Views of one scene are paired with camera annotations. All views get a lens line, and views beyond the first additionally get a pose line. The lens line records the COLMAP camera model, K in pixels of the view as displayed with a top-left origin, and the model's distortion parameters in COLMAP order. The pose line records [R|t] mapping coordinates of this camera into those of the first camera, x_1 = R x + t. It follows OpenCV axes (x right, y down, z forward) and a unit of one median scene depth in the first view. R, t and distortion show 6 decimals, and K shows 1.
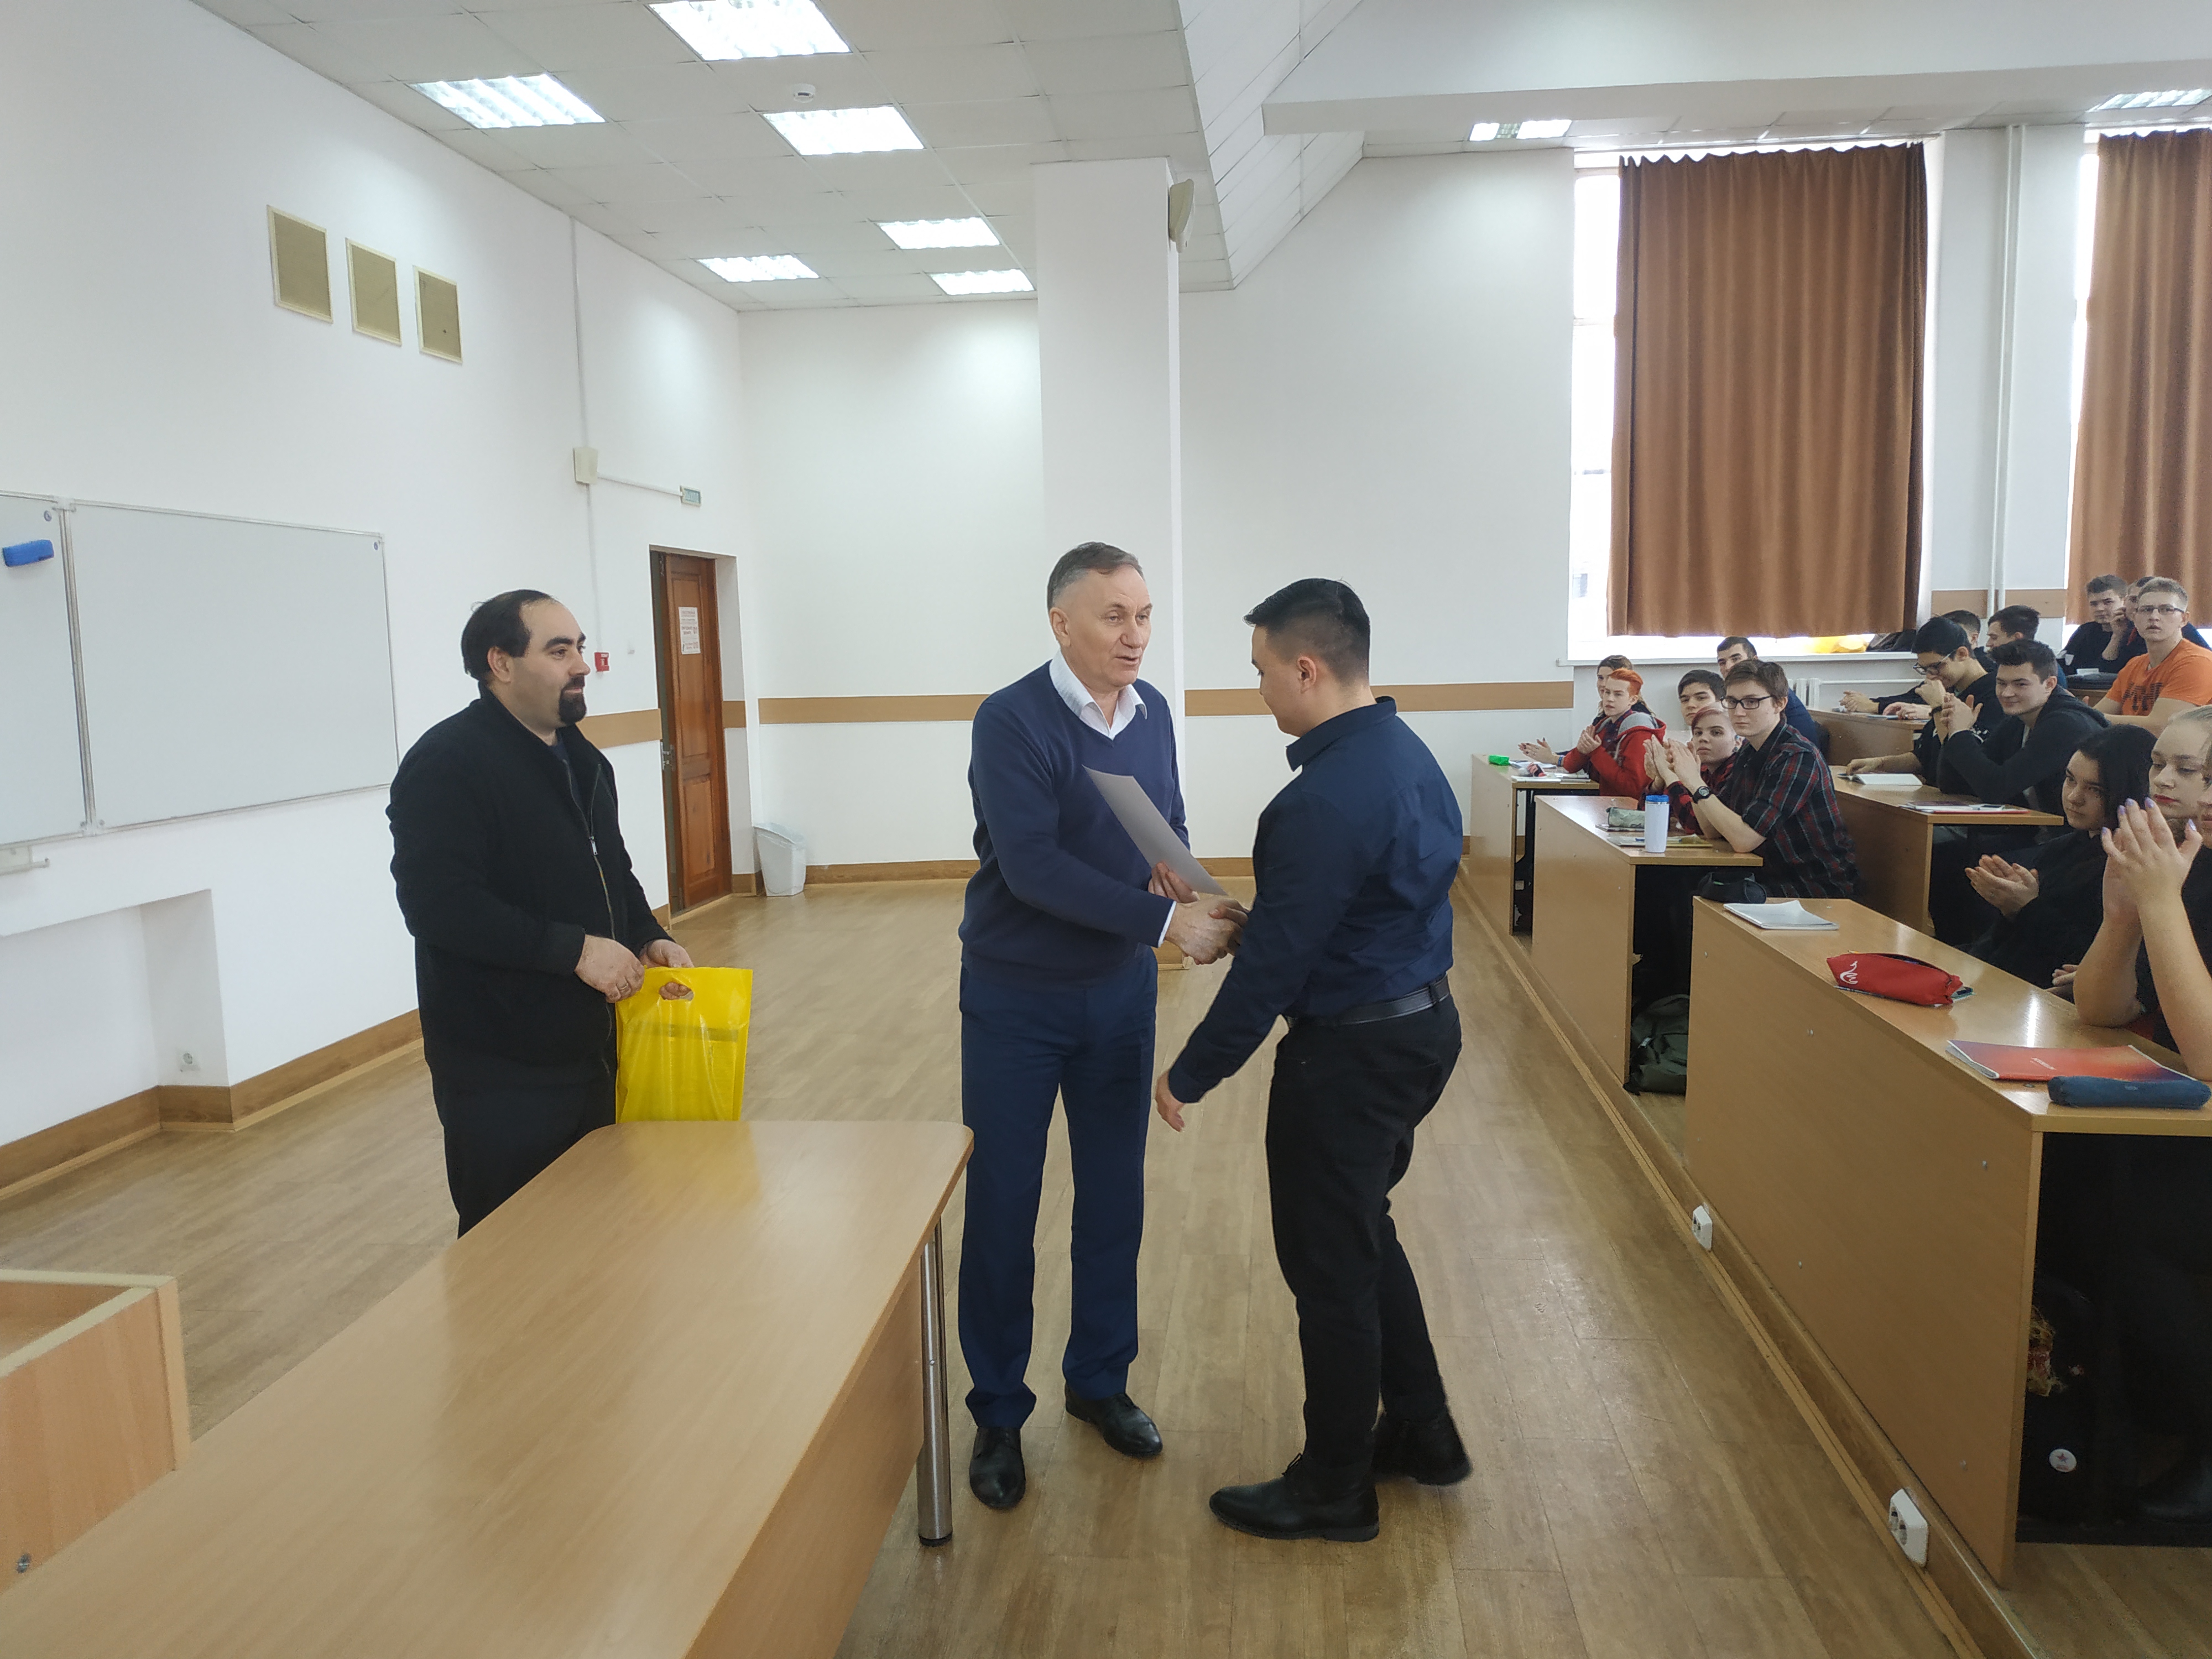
lens RADIAL K [[1571.2, 0, 1127.3], [0, 1571.2, 825.1], [0, 0, 1]] dist [0.006416, -0.033122]
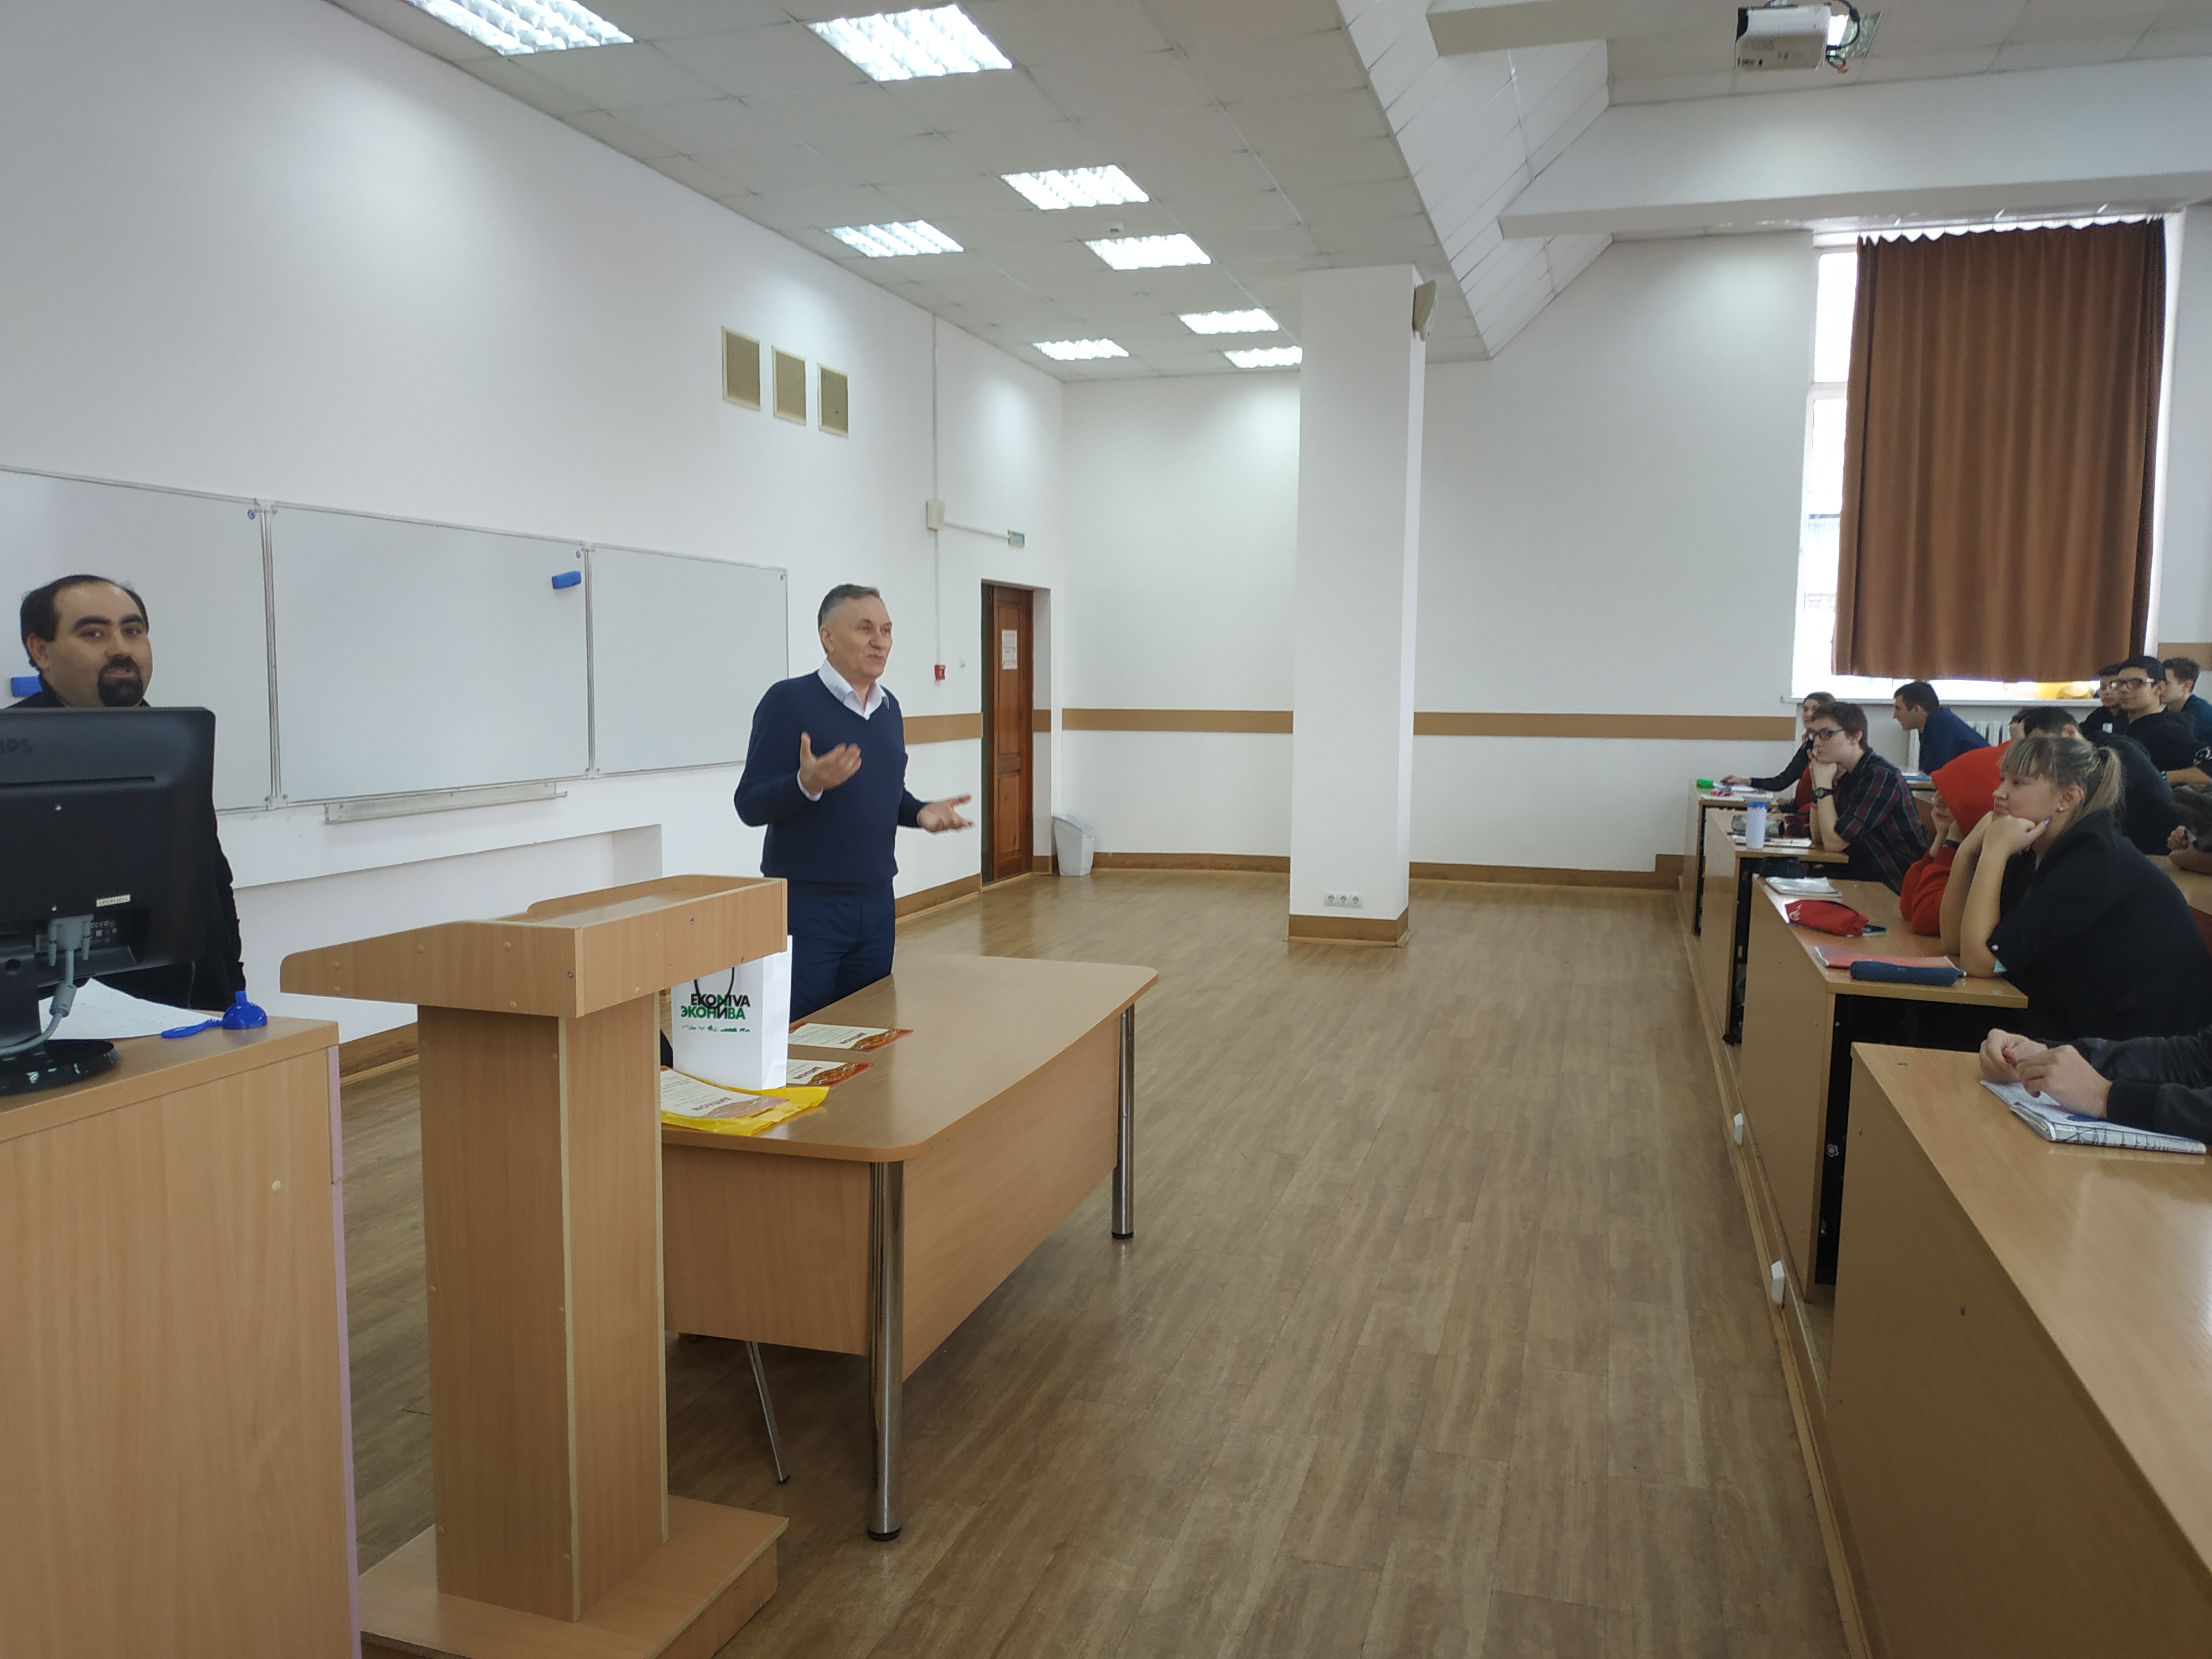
lens RADIAL K [[1571.2, 0, 1102.3], [0, 1571.2, 840.9], [0, 0, 1]] dist [0.006416, -0.033122]
pose [[0.976660, 0.051537, -0.208516, 0.054217], [-0.053483, 0.998562, -0.003702, 0.025384], [0.208025, 0.014768, 0.978012, -0.174649]]
